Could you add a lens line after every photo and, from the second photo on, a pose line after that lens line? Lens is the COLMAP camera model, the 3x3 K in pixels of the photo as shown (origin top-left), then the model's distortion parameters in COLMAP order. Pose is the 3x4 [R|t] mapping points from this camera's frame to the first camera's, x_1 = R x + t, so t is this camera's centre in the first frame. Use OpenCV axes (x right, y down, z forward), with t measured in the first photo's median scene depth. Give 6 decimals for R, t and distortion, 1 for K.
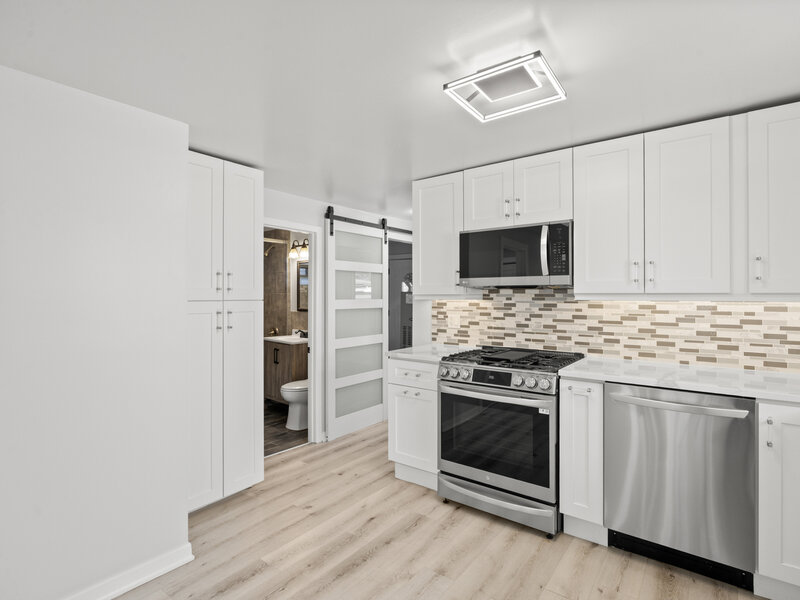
lens RADIAL K [[411.7, 0, 398.8], [0, 411.7, 294.4], [0, 0, 1]] dist [-0.005059, 0.000093]
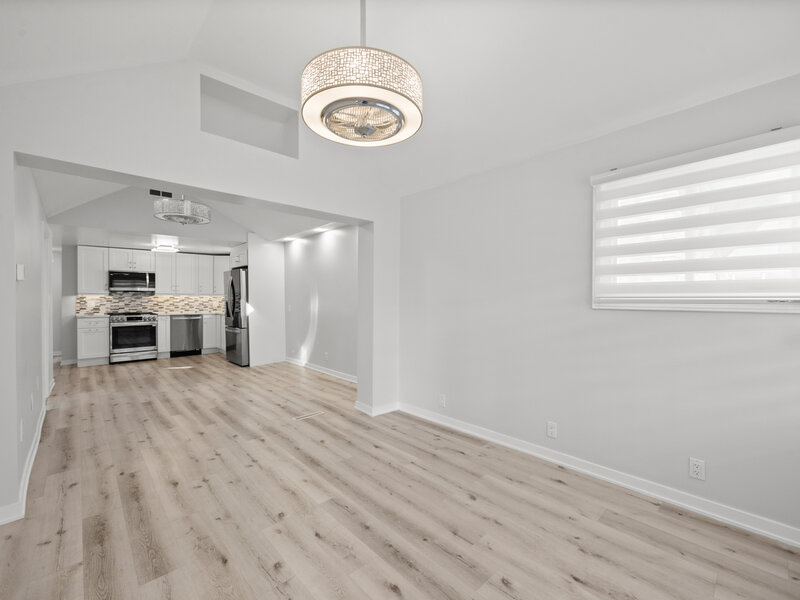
lens RADIAL K [[344.7, 0, 395.8], [0, 344.7, 301.5], [0, 0, 1]] dist [-0.000937, -0.000062]
pose [[0.178368, -0.008873, 0.983924, -1.804090], [-0.004667, 0.999940, 0.009864, 0.023205], [-0.983953, -0.006351, 0.178316, -1.318564]]
